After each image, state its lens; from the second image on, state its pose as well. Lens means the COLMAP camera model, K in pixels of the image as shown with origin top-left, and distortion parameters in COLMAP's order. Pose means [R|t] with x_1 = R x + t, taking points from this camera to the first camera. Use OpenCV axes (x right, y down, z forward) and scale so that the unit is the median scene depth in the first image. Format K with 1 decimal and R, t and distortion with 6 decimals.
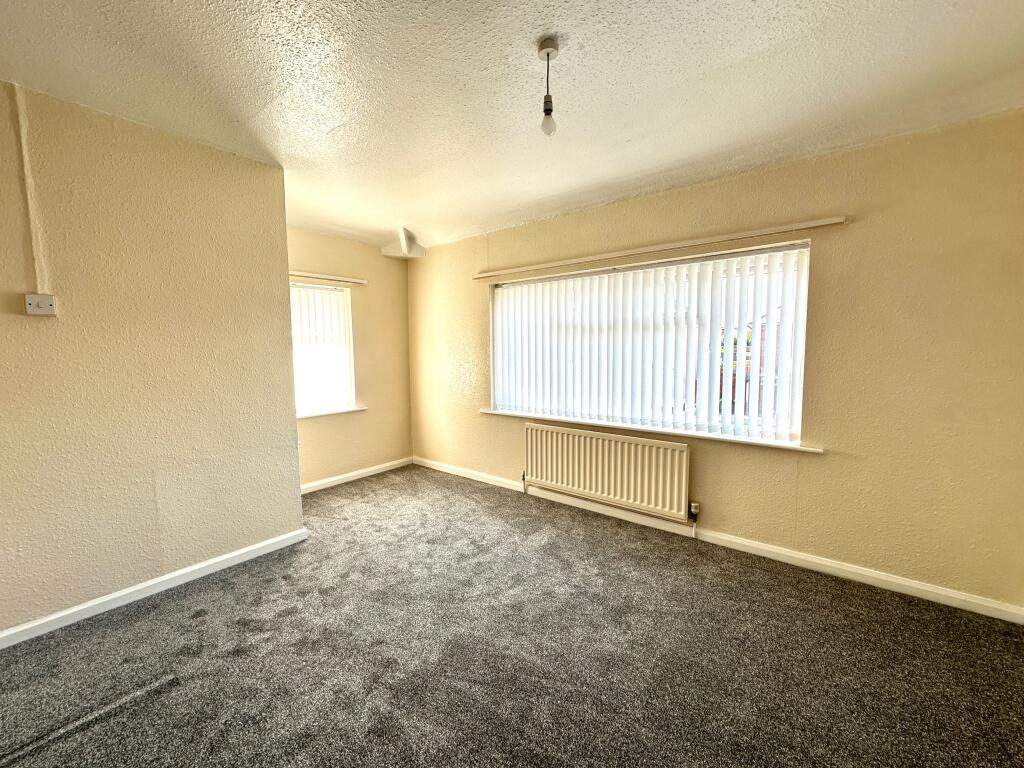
lens RADIAL K [[411.6, 0, 515.7], [0, 411.6, 378.4], [0, 0, 1]] dist [-0.001198, -0.000139]
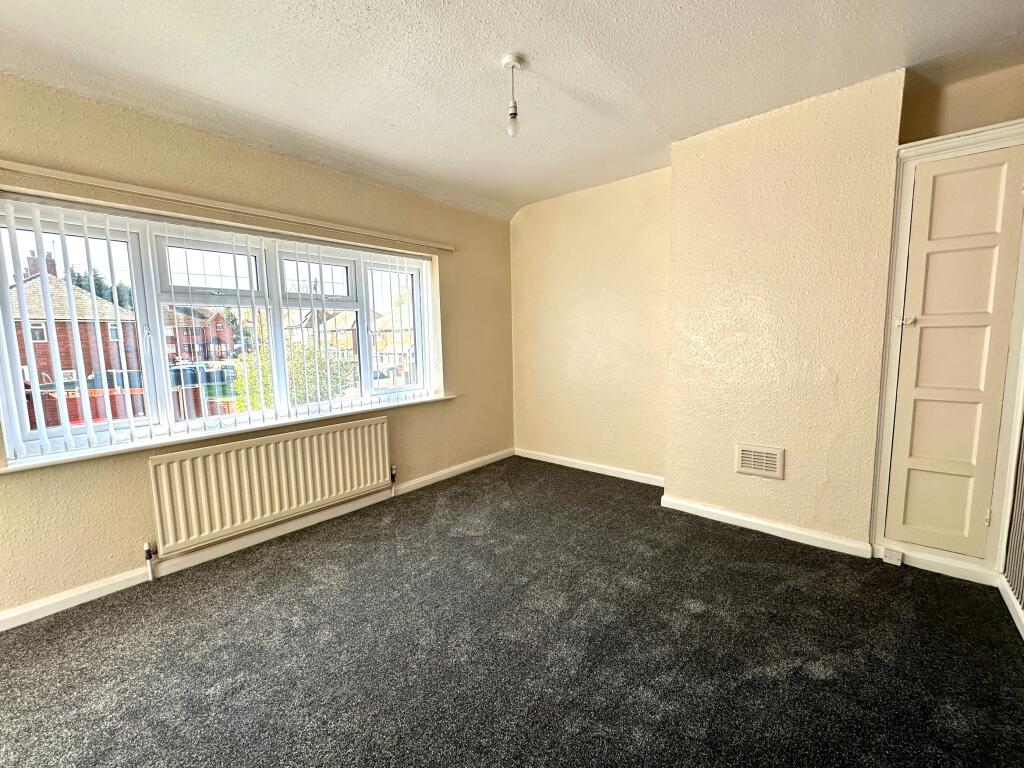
lens RADIAL K [[411.6, 0, 515.7], [0, 411.6, 378.4], [0, 0, 1]] dist [-0.001198, -0.000139]
pose [[0.058952, -0.097941, 0.993445, -0.652301], [0.096246, 0.991097, 0.091998, -0.009649], [-0.993610, 0.090192, 0.067854, 0.558134]]
